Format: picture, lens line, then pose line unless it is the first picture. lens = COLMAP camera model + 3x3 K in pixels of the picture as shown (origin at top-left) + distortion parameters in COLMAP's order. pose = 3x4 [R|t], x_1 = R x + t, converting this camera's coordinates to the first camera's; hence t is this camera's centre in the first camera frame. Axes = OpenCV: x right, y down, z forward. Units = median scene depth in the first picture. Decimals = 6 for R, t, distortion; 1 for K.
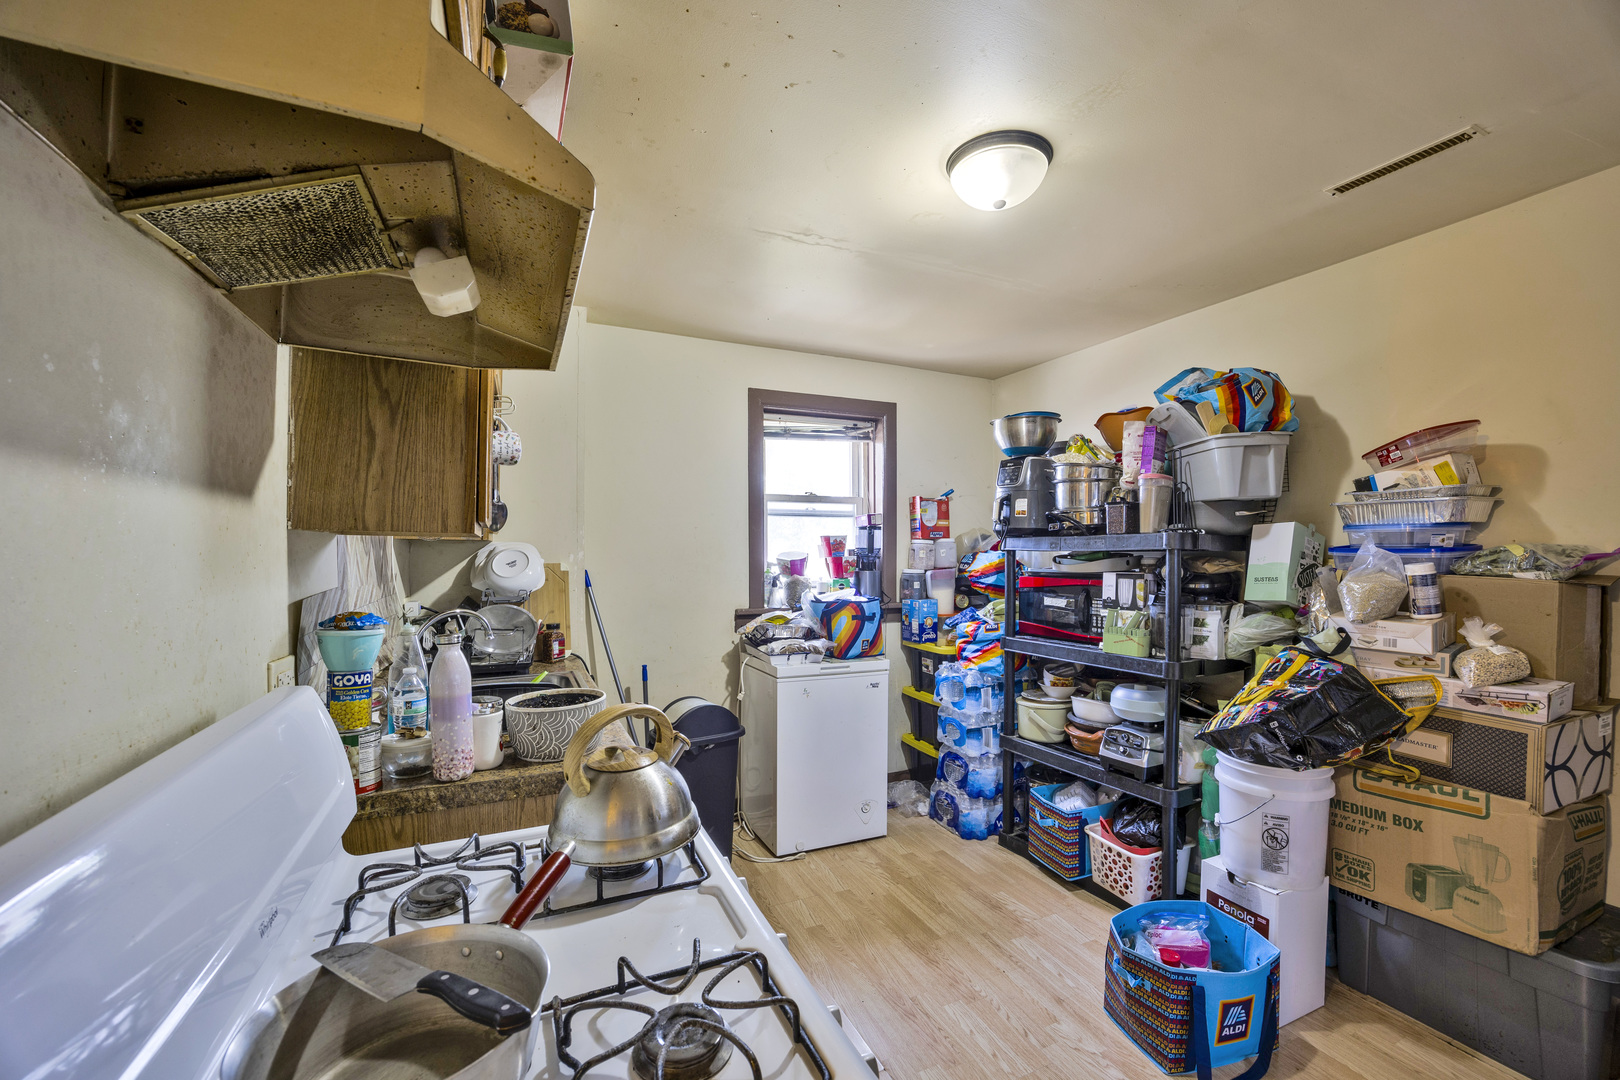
lens RADIAL K [[665.0, 0, 813.0], [0, 665.0, 515.6], [0, 0, 1]] dist [-0.044460, 0.013734]
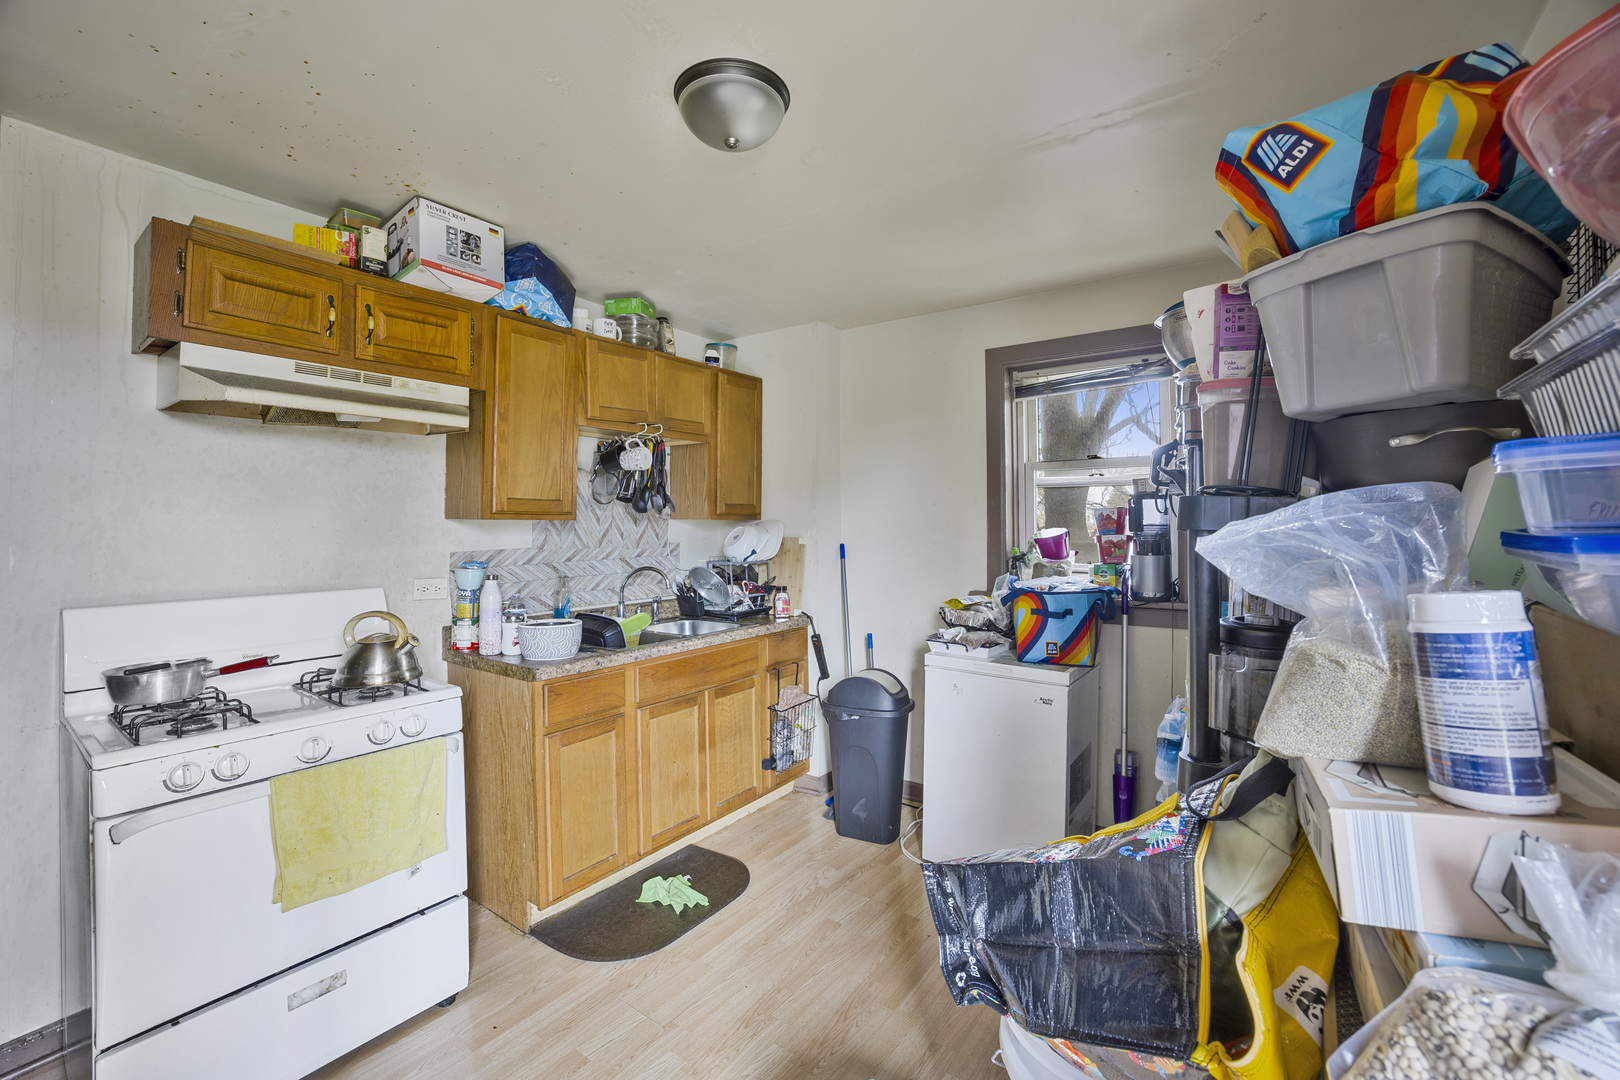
lens RADIAL K [[665.0, 0, 813.0], [0, 665.0, 515.6], [0, 0, 1]] dist [-0.044460, 0.013734]
pose [[0.497560, -0.008275, -0.867390, 0.628745], [0.040235, 0.999098, 0.013549, 0.014868], [0.866496, -0.041641, 0.497445, 0.375845]]
